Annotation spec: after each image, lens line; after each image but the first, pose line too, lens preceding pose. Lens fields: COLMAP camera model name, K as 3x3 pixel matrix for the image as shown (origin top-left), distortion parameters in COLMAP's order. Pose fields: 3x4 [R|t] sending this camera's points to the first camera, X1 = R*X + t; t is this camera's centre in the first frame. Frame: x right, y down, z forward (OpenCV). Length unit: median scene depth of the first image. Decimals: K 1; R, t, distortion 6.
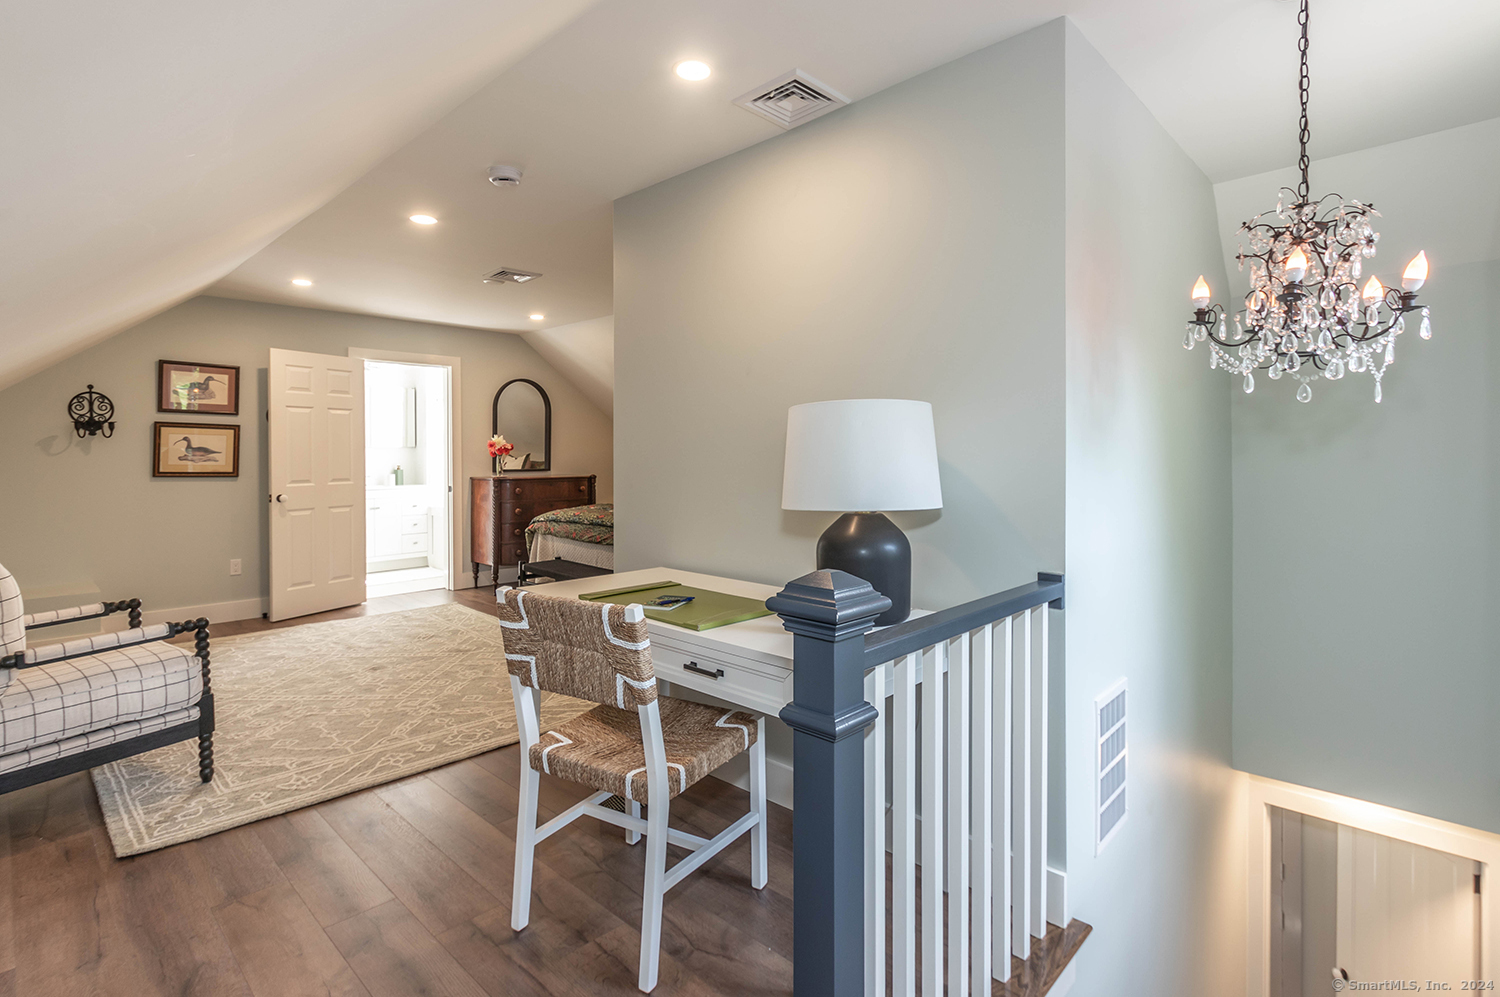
lens RADIAL K [[713.3, 0, 743.3], [0, 713.3, 451.3], [0, 0, 1]] dist [-0.002659, -0.001209]
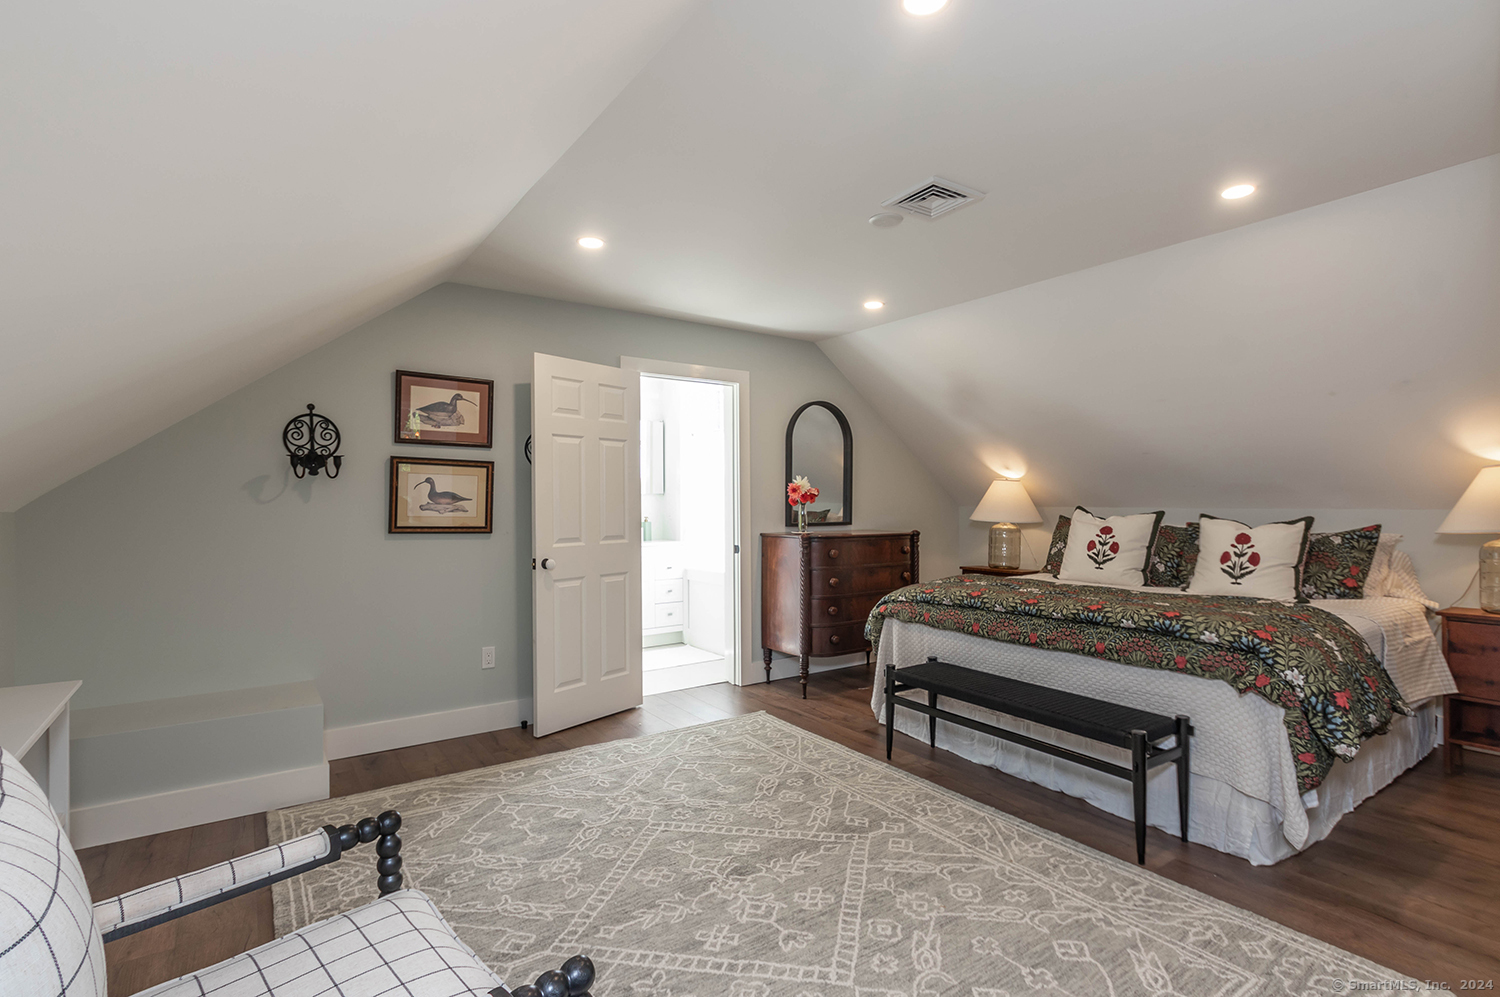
lens RADIAL K [[697.7, 0, 750.0], [0, 697.7, 498.5], [0, 0, 1]] dist [0.024180, -0.000028]
pose [[0.981967, -0.003148, -0.189025, -0.330666], [0.002064, 0.999980, -0.005933, 0.005570], [0.189040, 0.005436, 0.981954, 0.365658]]
